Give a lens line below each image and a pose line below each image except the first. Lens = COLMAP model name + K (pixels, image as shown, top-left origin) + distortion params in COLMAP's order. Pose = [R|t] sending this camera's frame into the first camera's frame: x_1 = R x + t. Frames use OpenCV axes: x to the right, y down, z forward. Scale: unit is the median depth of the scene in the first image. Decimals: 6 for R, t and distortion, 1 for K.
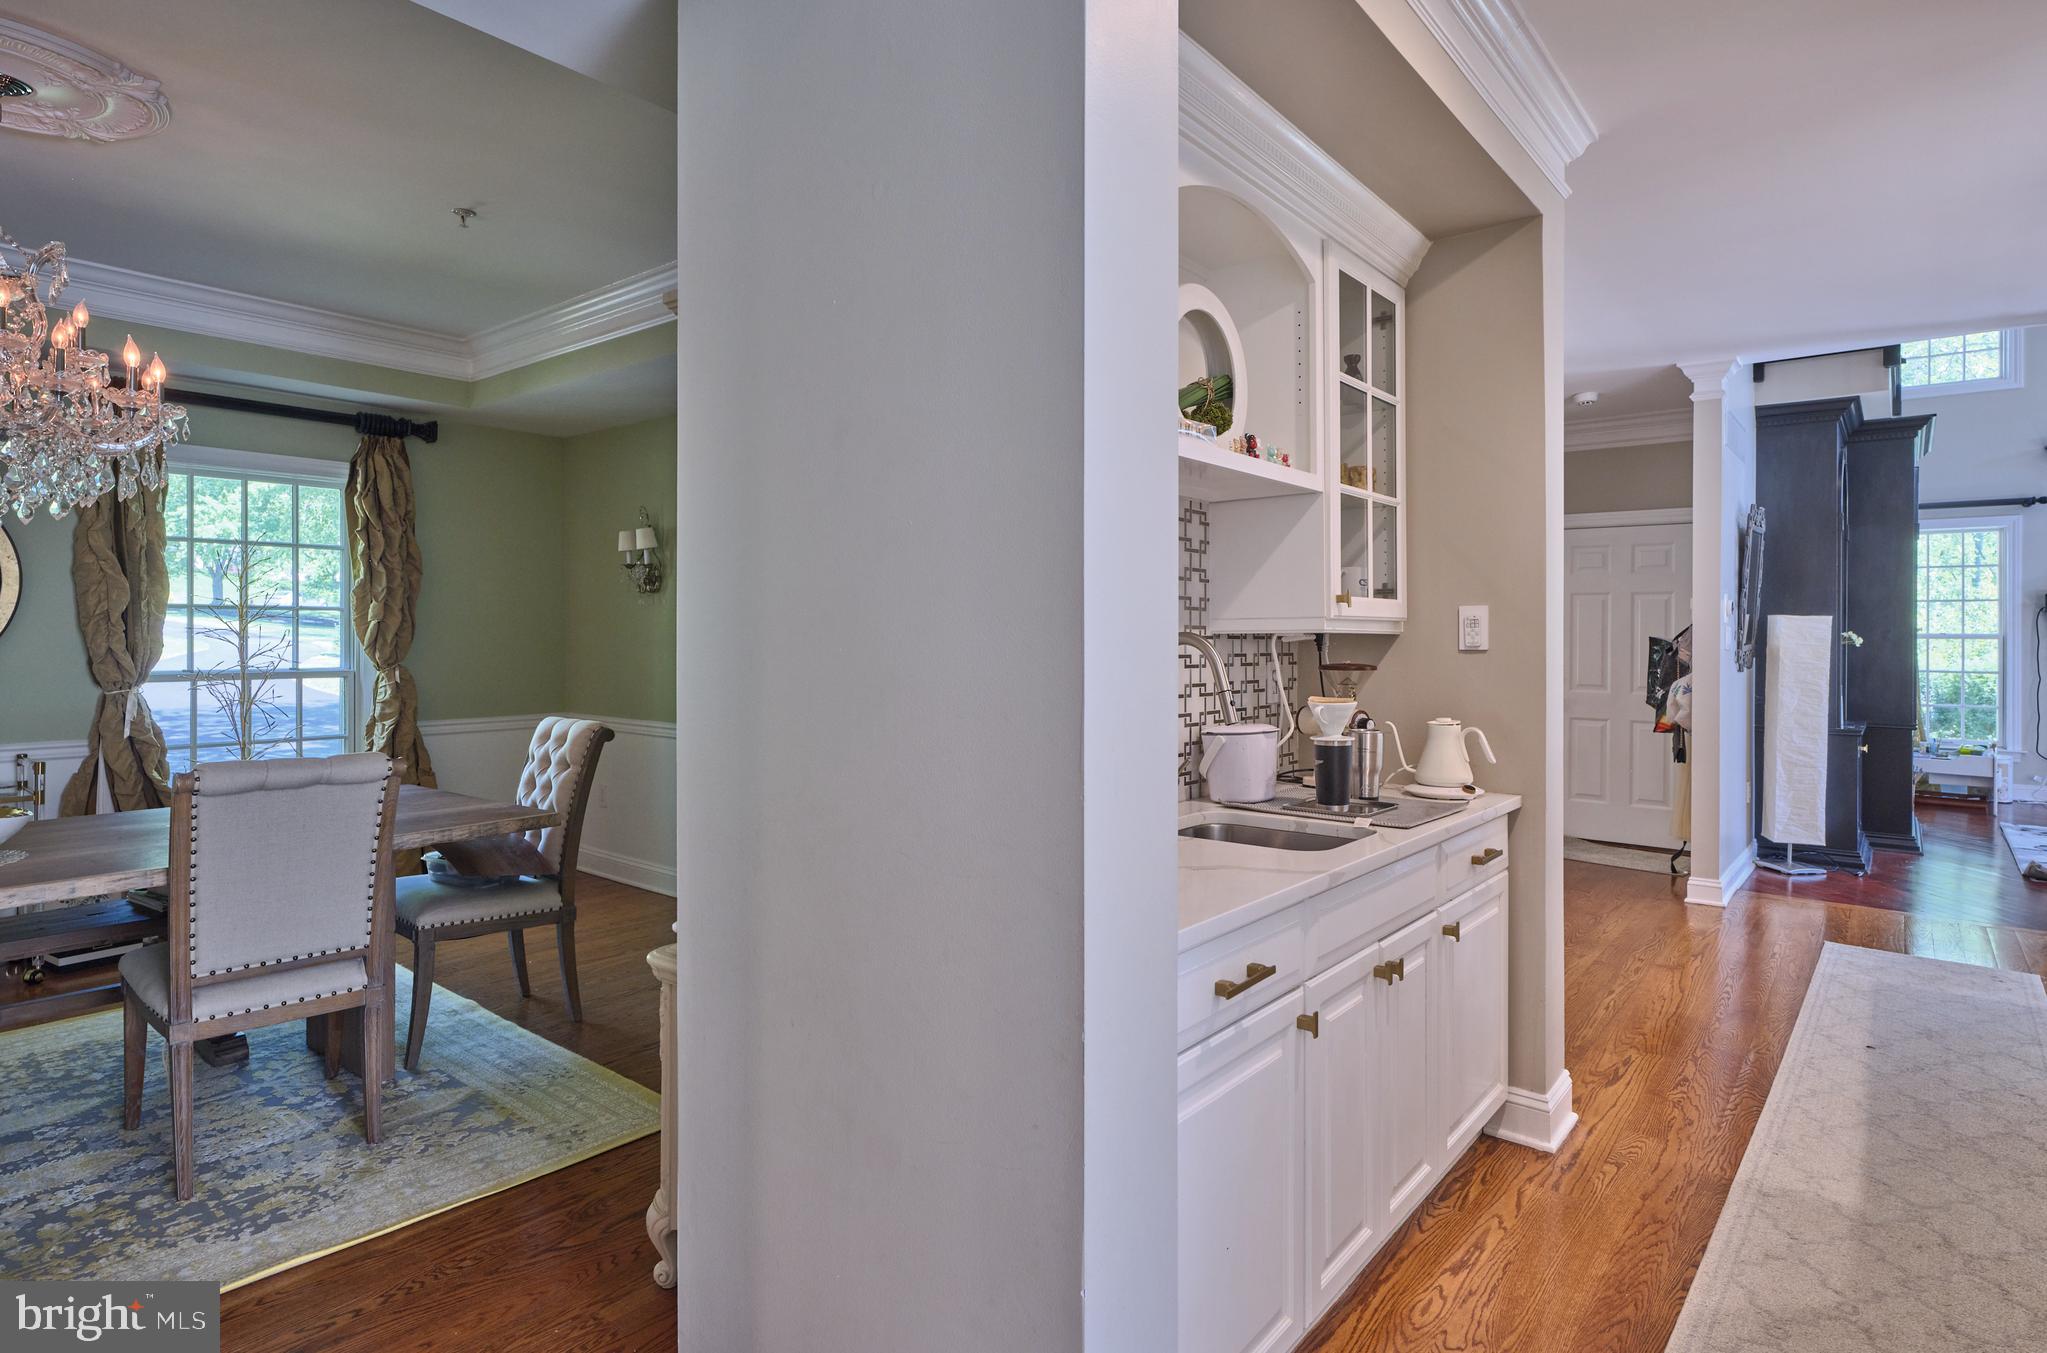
lens RADIAL K [[1085.9, 0, 1024.0], [0, 1085.9, 629.3], [0, 0, 1]] dist [-0.003758, 0.000451]
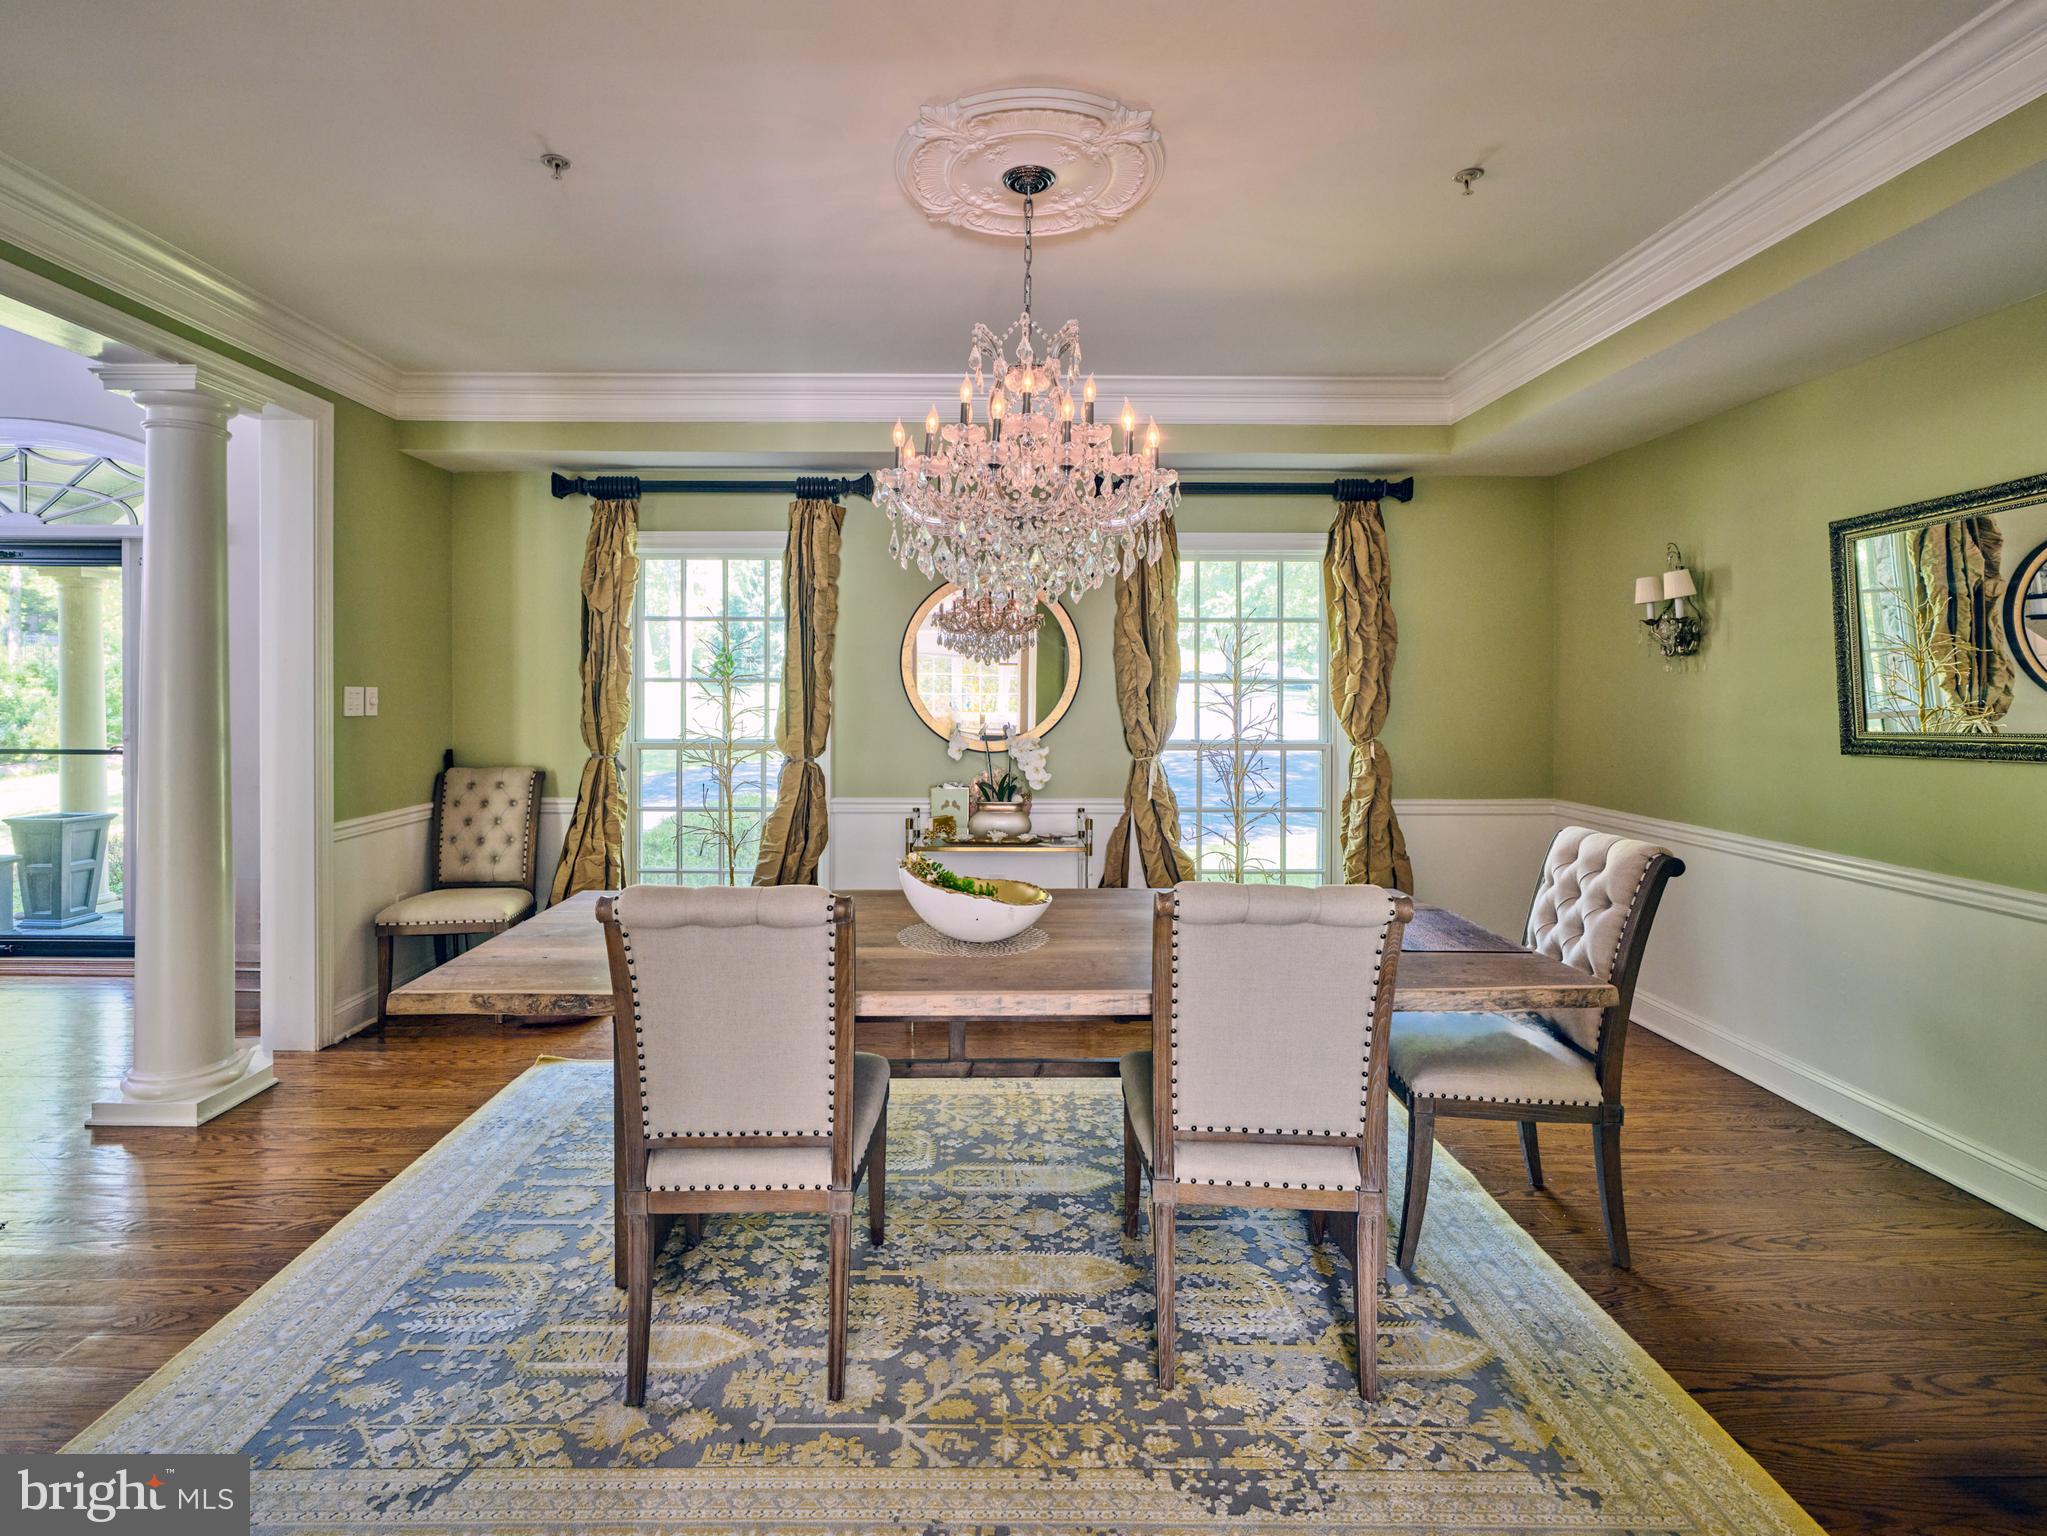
lens RADIAL K [[977.0, 0, 1014.1], [0, 977.0, 717.0], [0, 0, 1]] dist [0.001967, 0.000913]
pose [[0.654415, 0.016166, -0.755963, -0.188723], [0.004557, 0.999669, 0.025322, -0.014275], [0.756122, -0.020015, 0.654125, 0.280606]]
